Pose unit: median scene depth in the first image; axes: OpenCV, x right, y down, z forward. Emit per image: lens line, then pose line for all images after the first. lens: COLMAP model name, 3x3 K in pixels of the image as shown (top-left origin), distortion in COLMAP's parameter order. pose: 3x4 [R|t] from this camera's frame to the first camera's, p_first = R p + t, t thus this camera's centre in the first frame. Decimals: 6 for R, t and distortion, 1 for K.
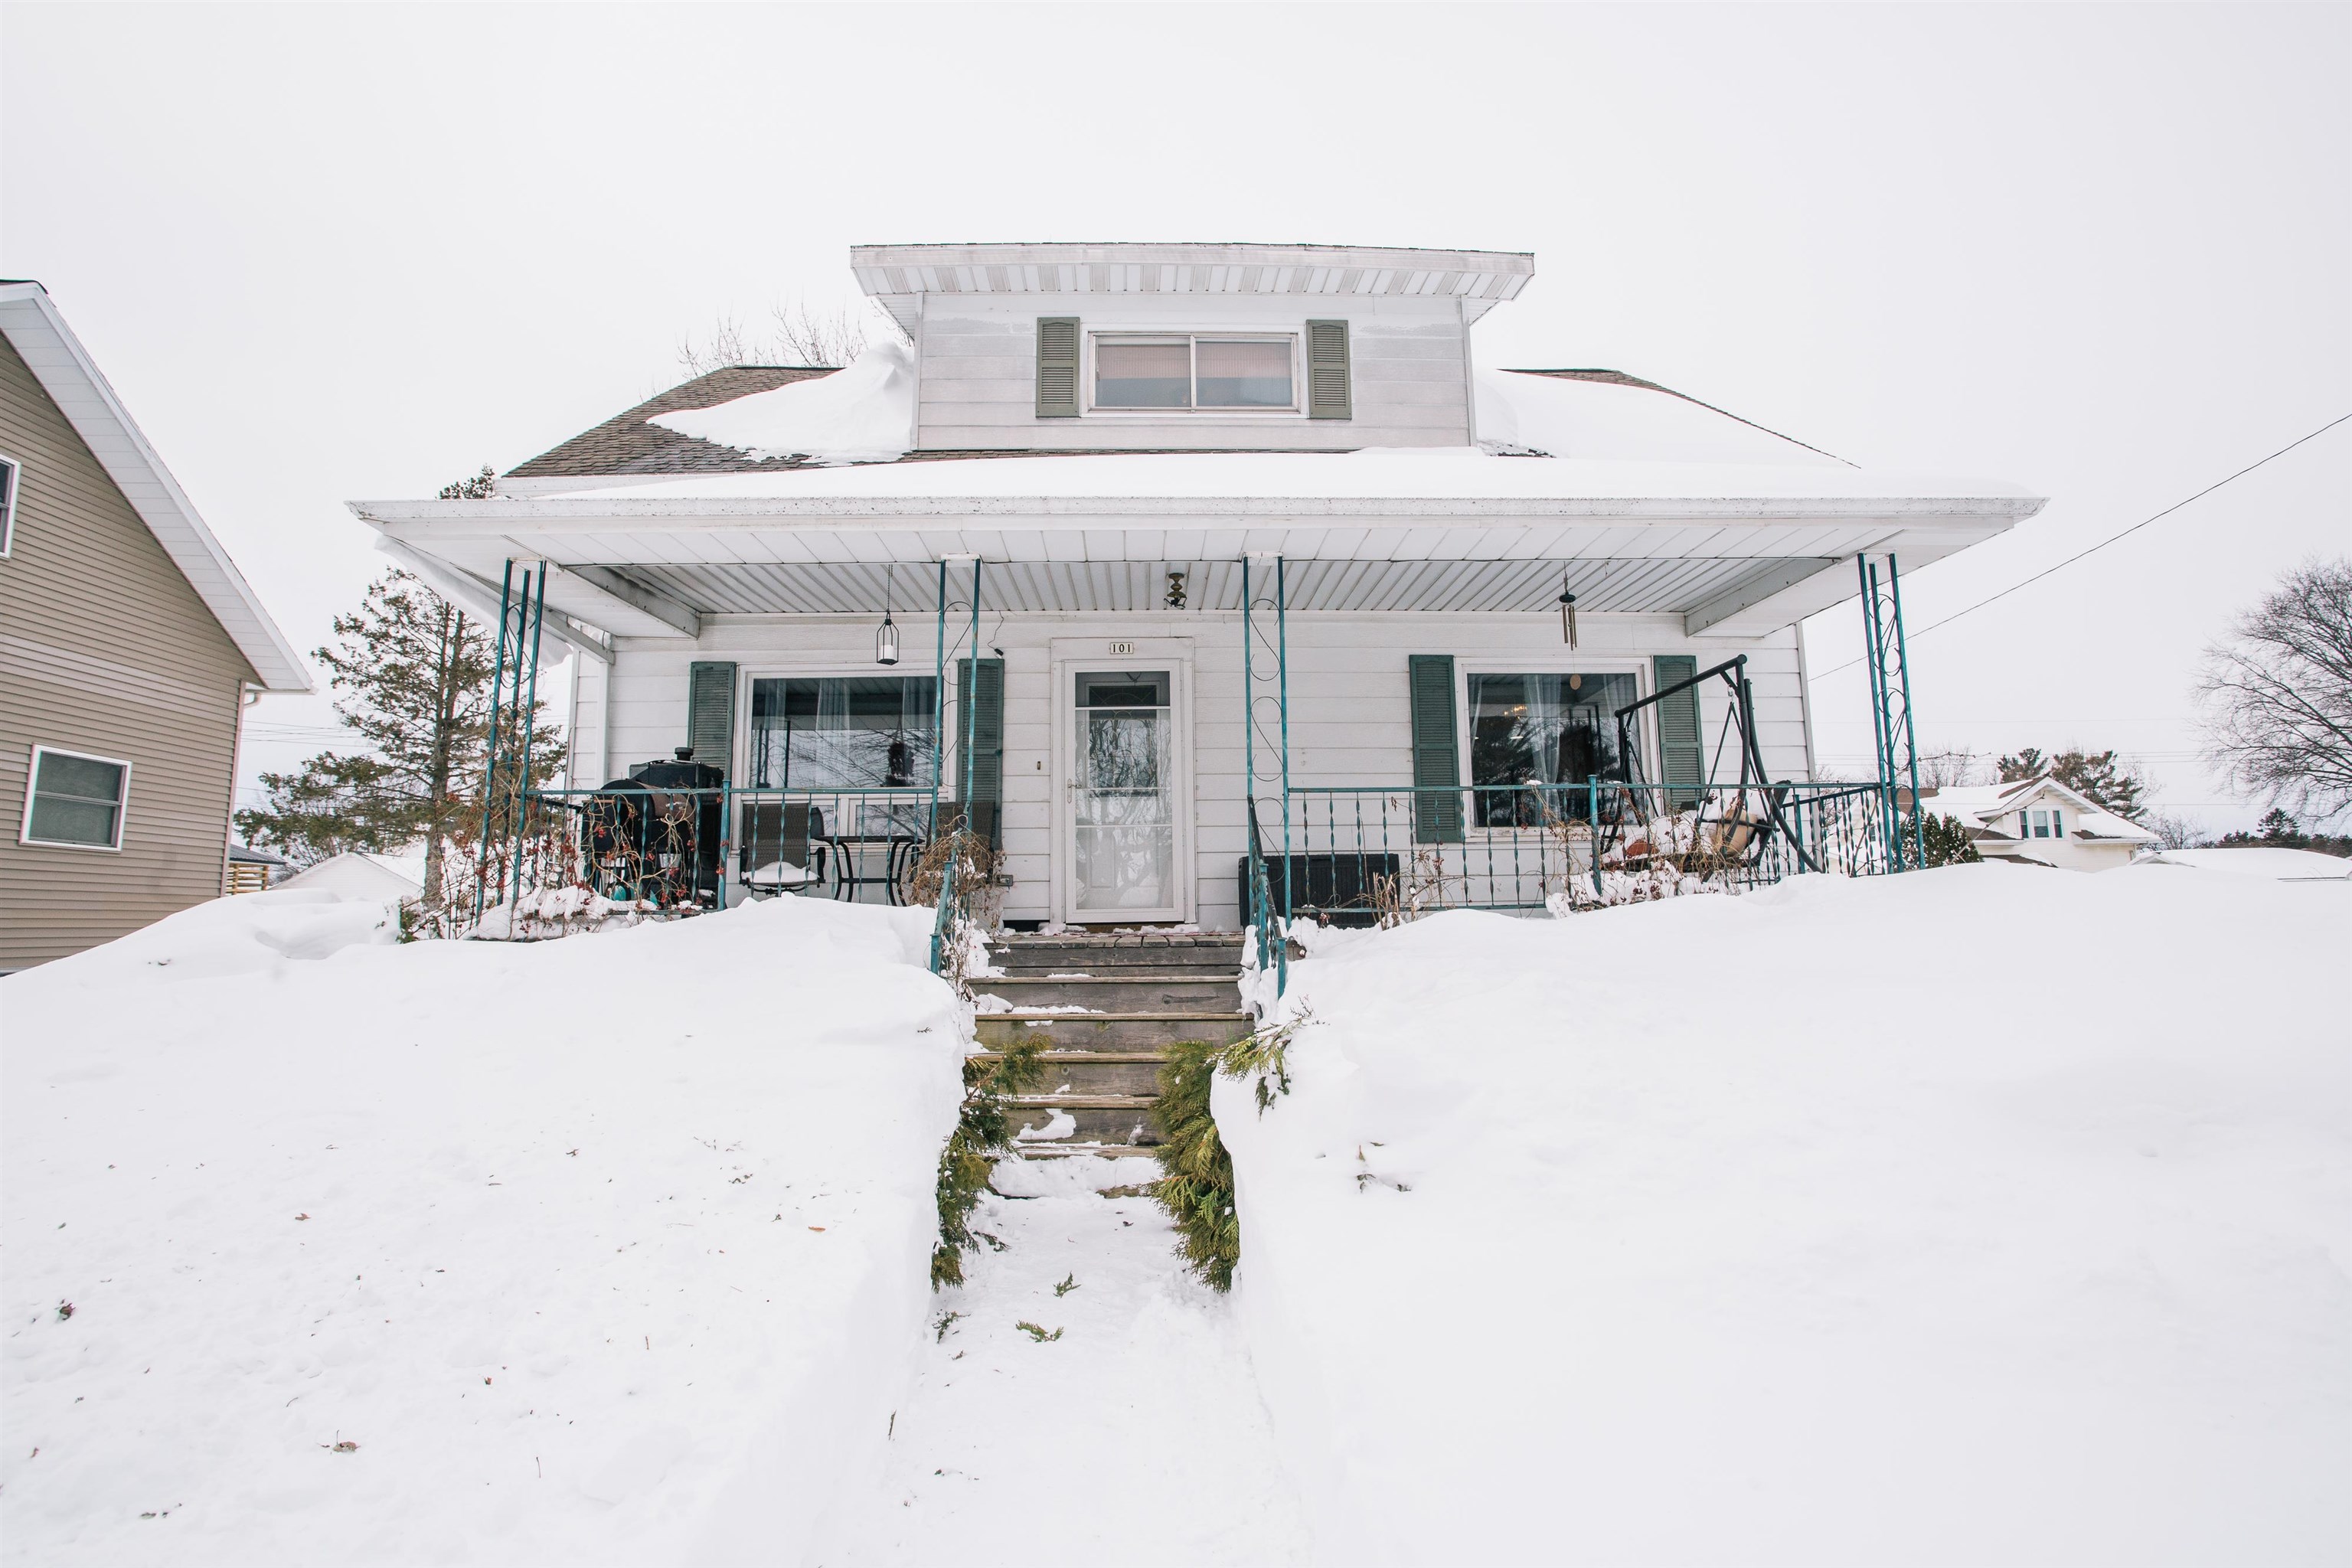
lens RADIAL K [[1121.4, 0, 1176.0], [0, 1121.4, 784.0], [0, 0, 1]] dist [-0.016201, 0.000134]
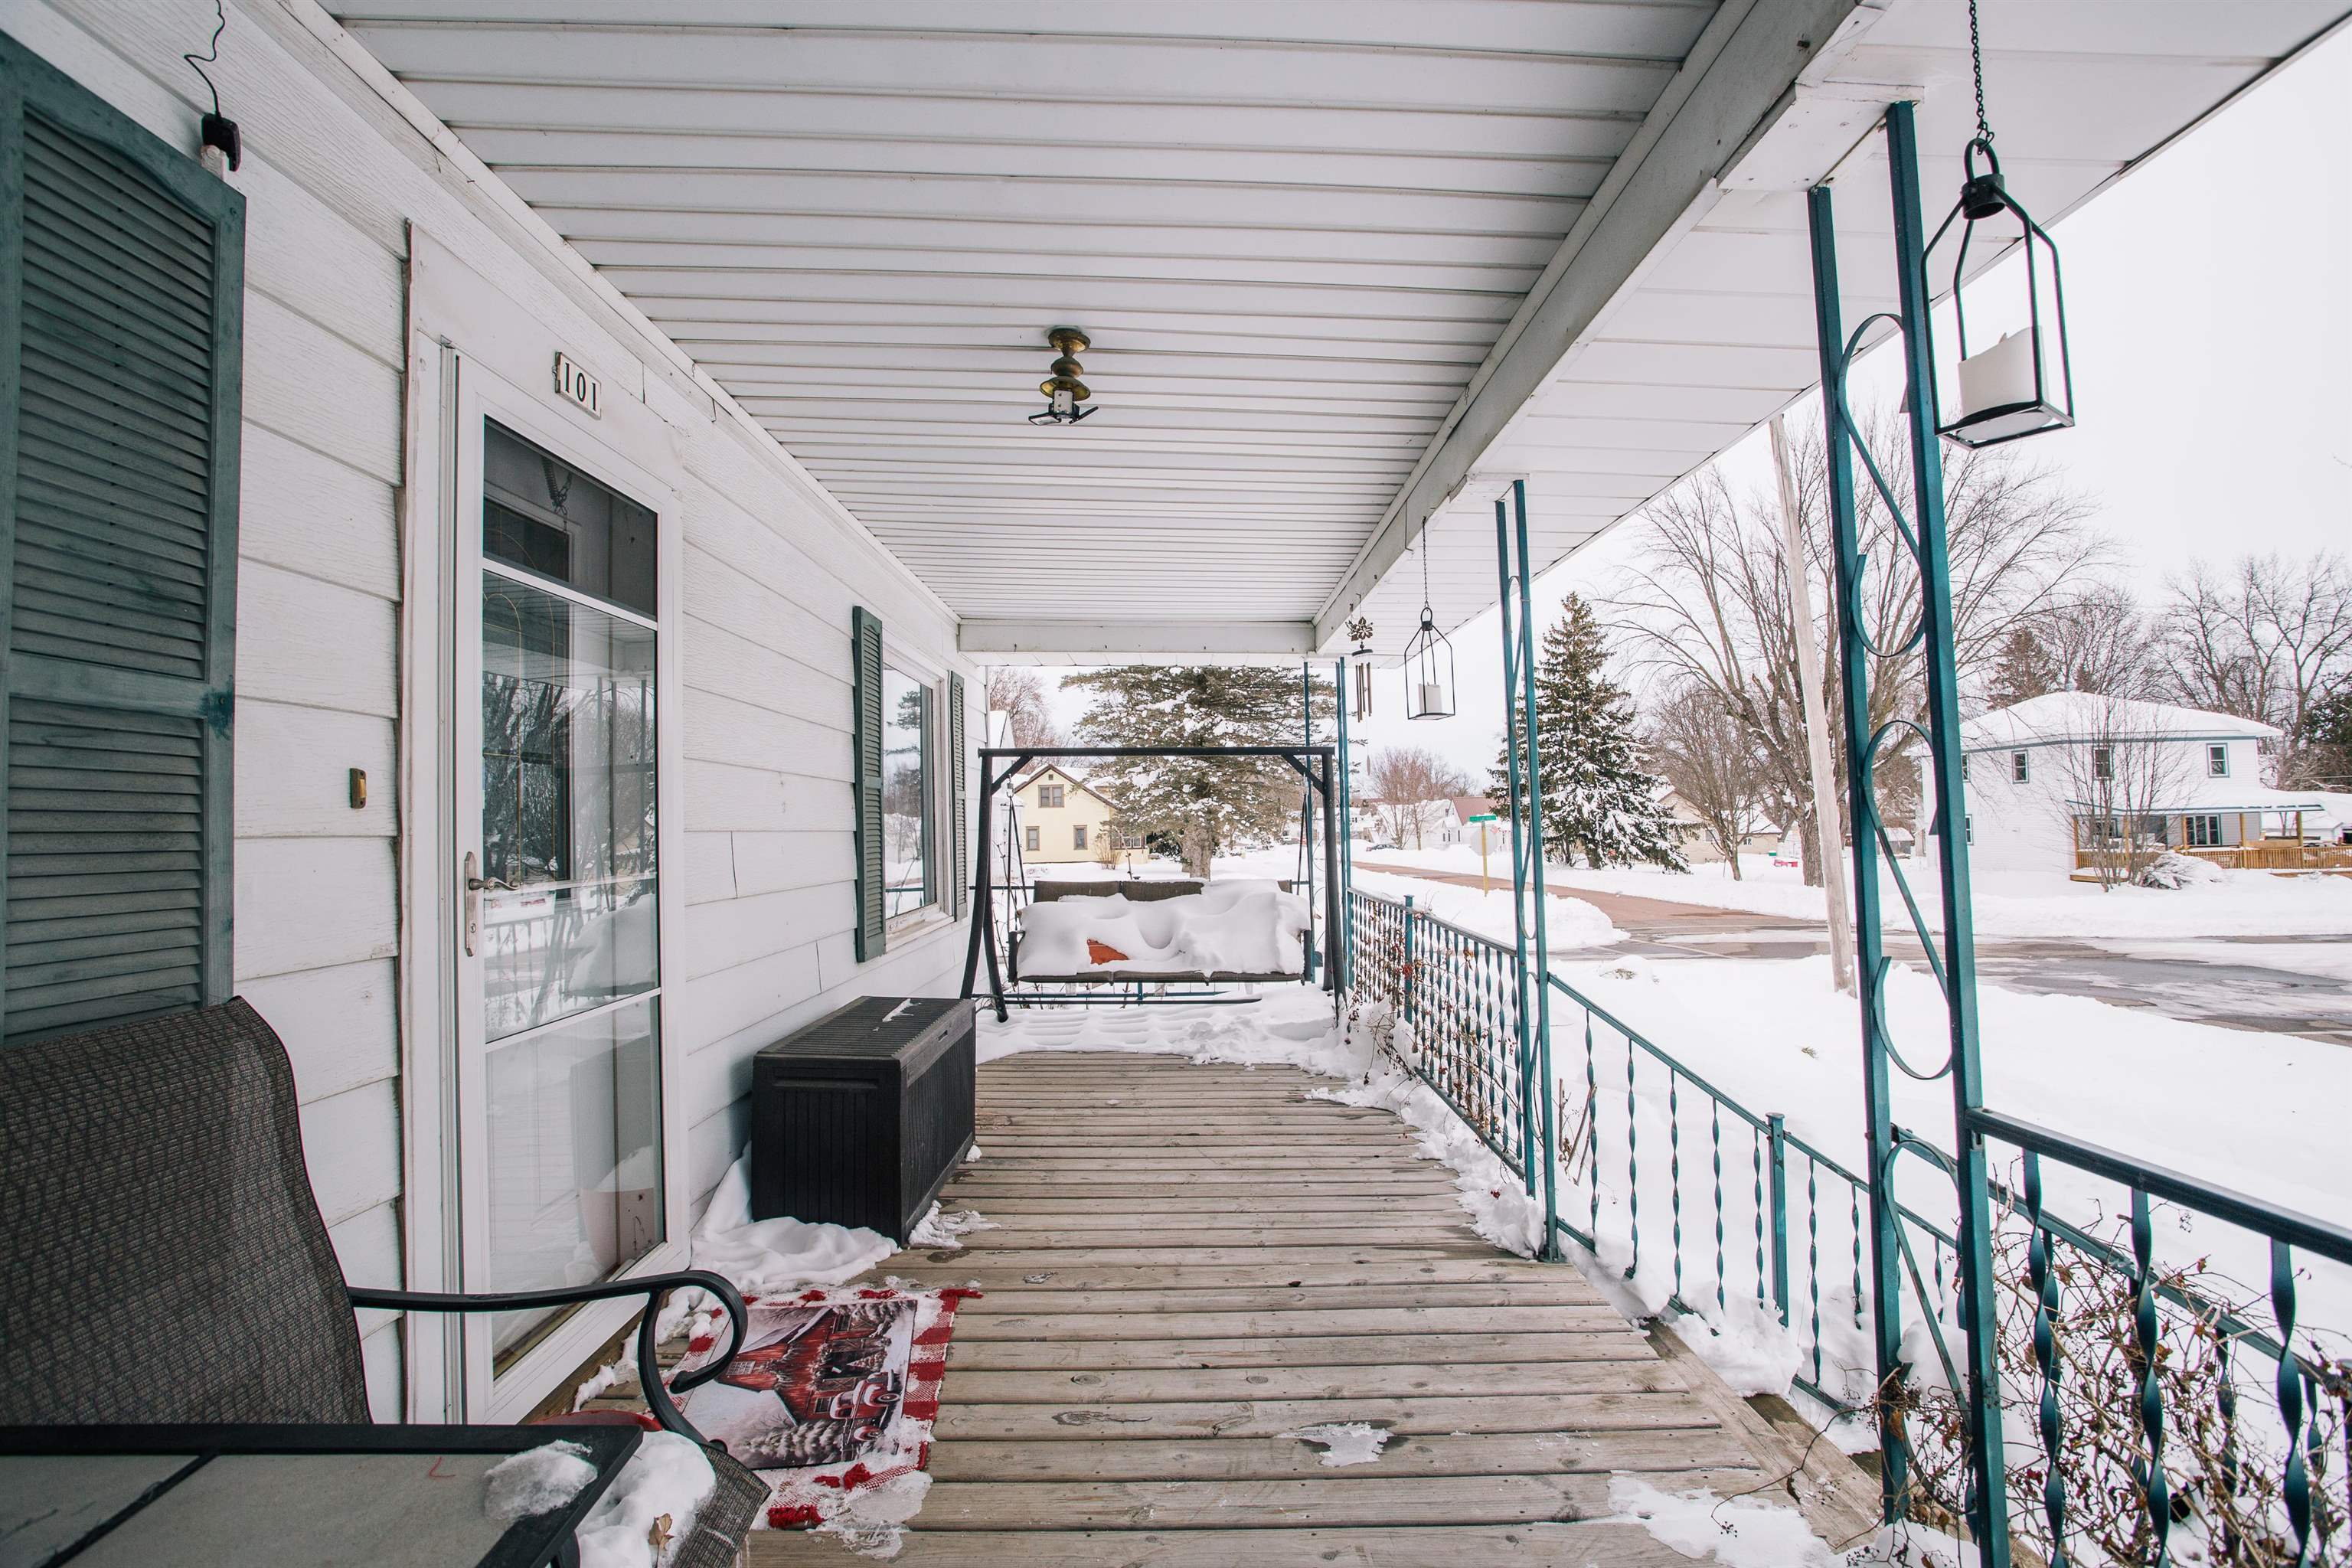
lens RADIAL K [[1121.4, 0, 1176.0], [0, 1121.4, 784.0], [0, 0, 1]] dist [-0.016201, 0.000134]
pose [[0.049572, 0.051597, 0.997437, -0.314071], [-0.100973, 0.993807, -0.046391, -0.022358], [-0.993653, -0.098414, 0.054475, 0.801665]]
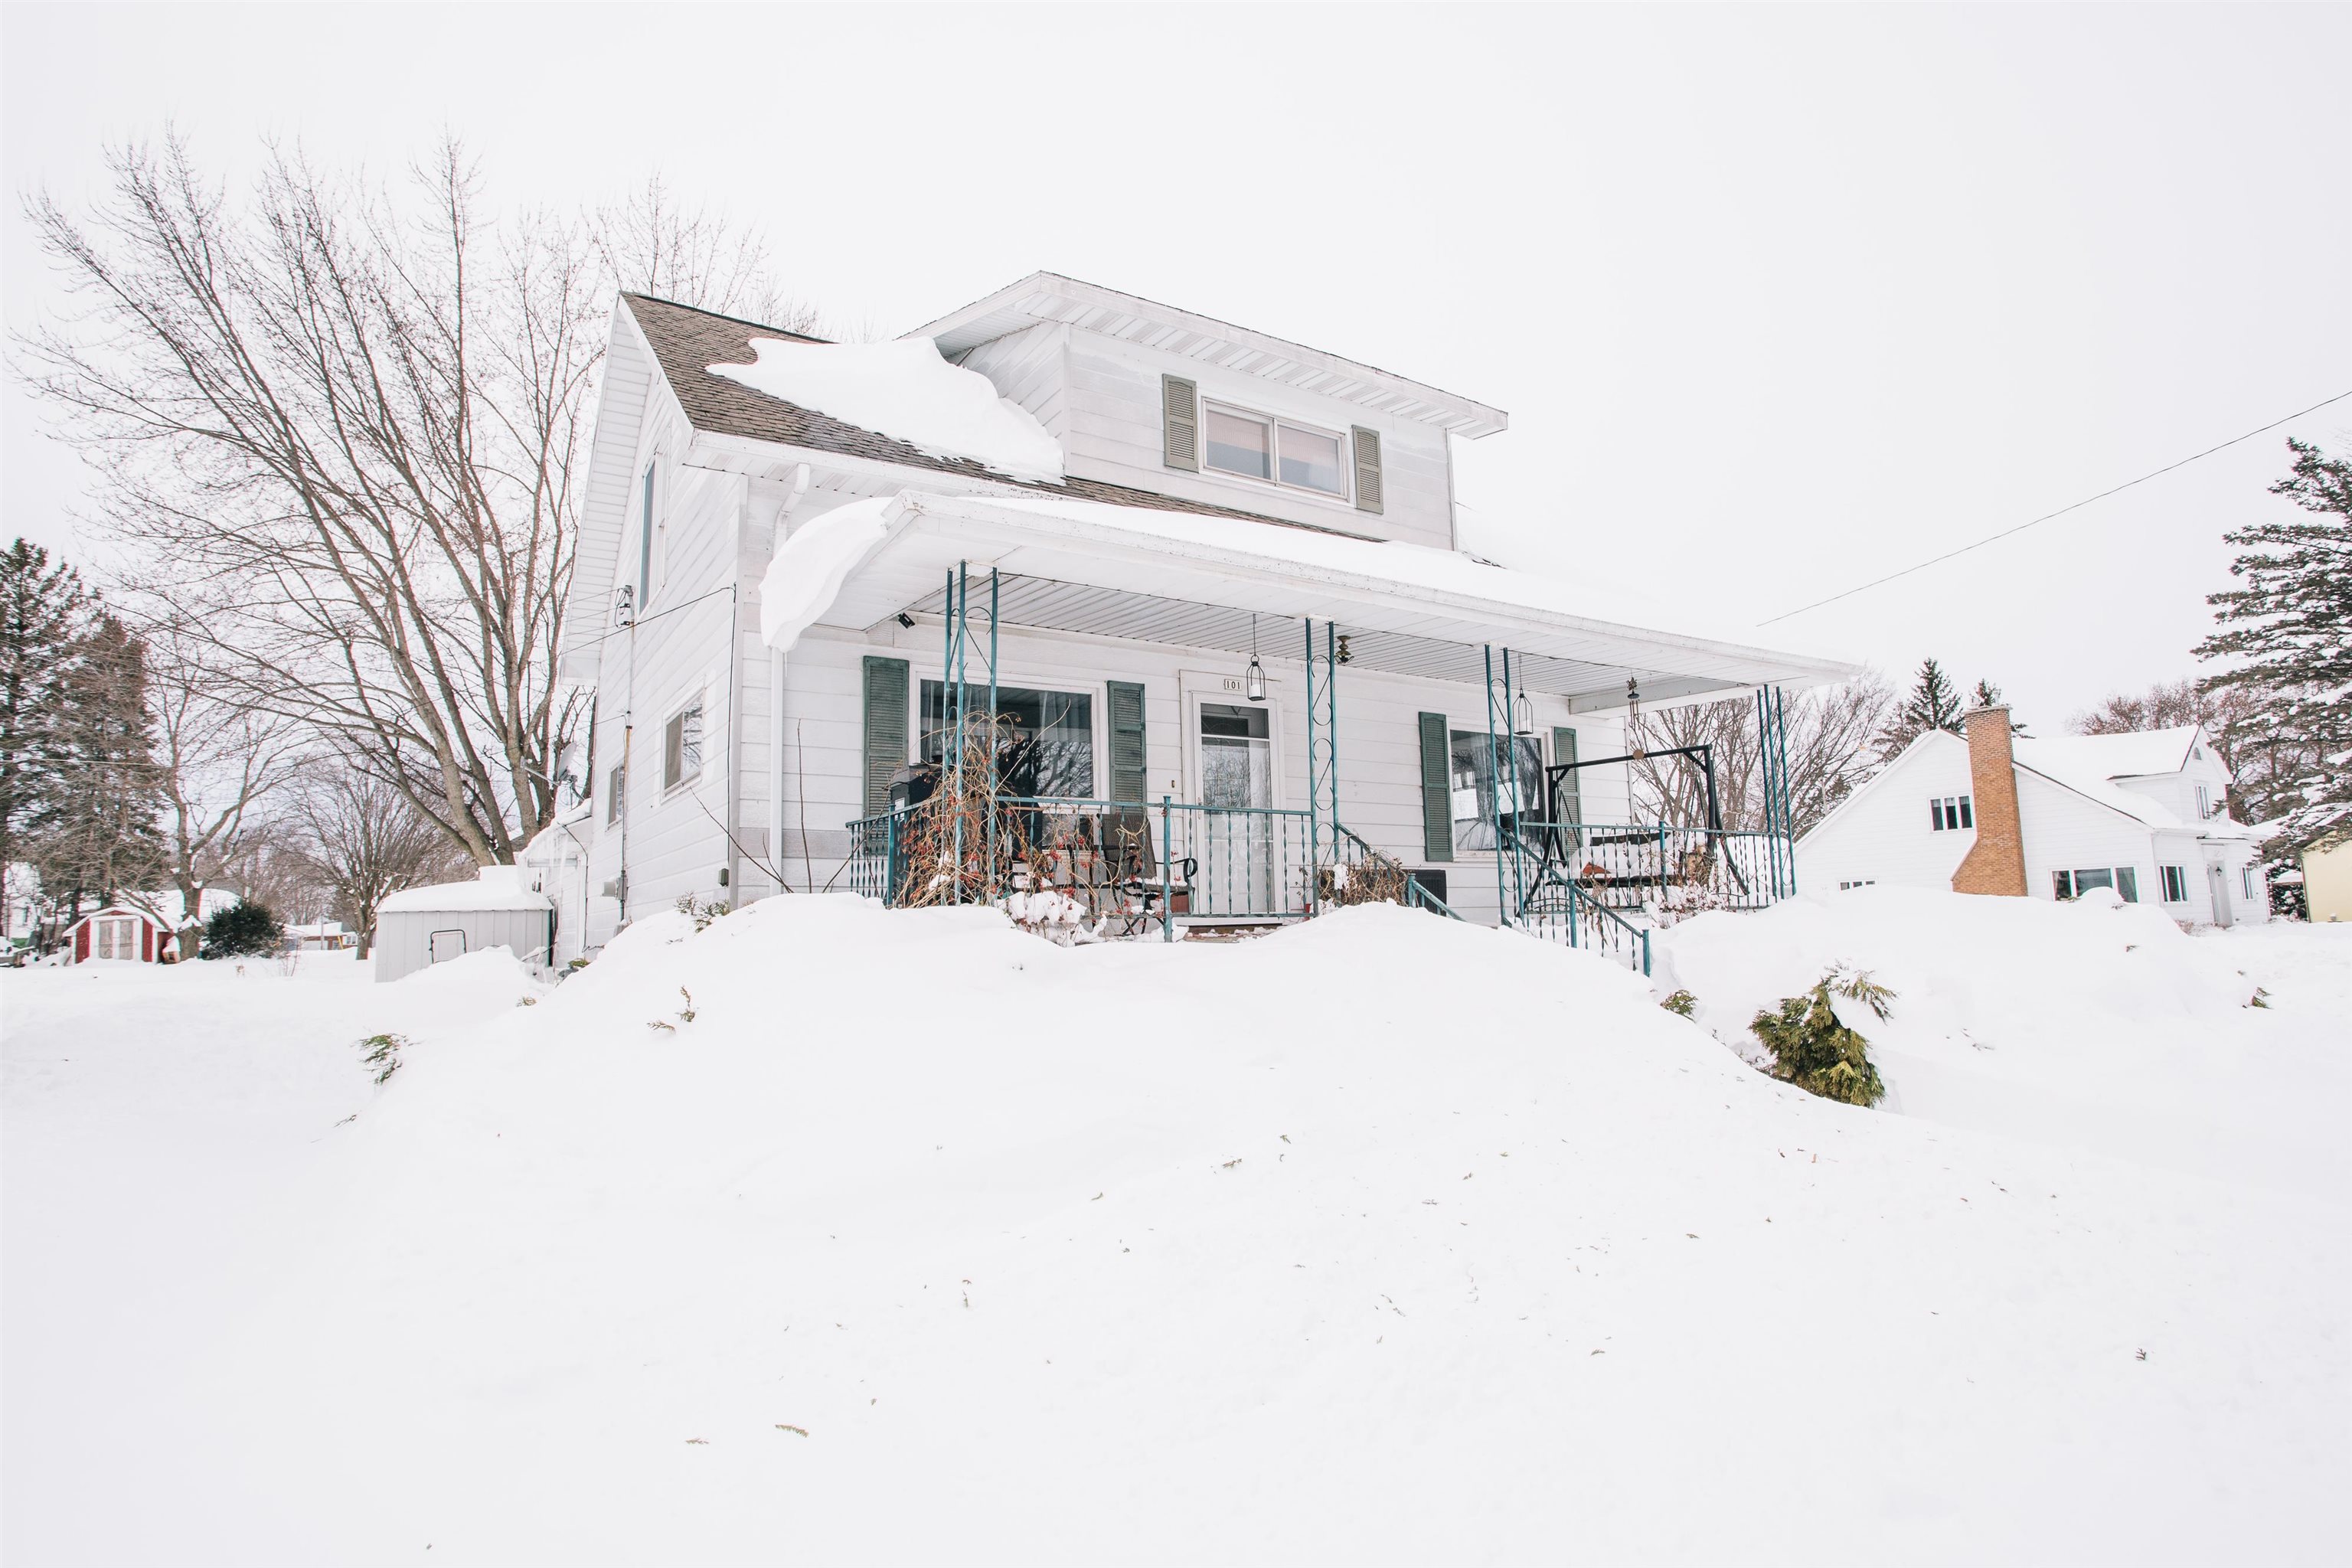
lens RADIAL K [[1179.8, 0, 1176.0], [0, 1179.8, 784.0], [0, 0, 1]] dist [-0.001494, -0.000058]
pose [[0.870815, 0.058205, 0.488153, -0.663026], [-0.056802, 0.998229, -0.017695, 0.003909], [-0.488319, -0.012319, 0.872579, -0.019234]]
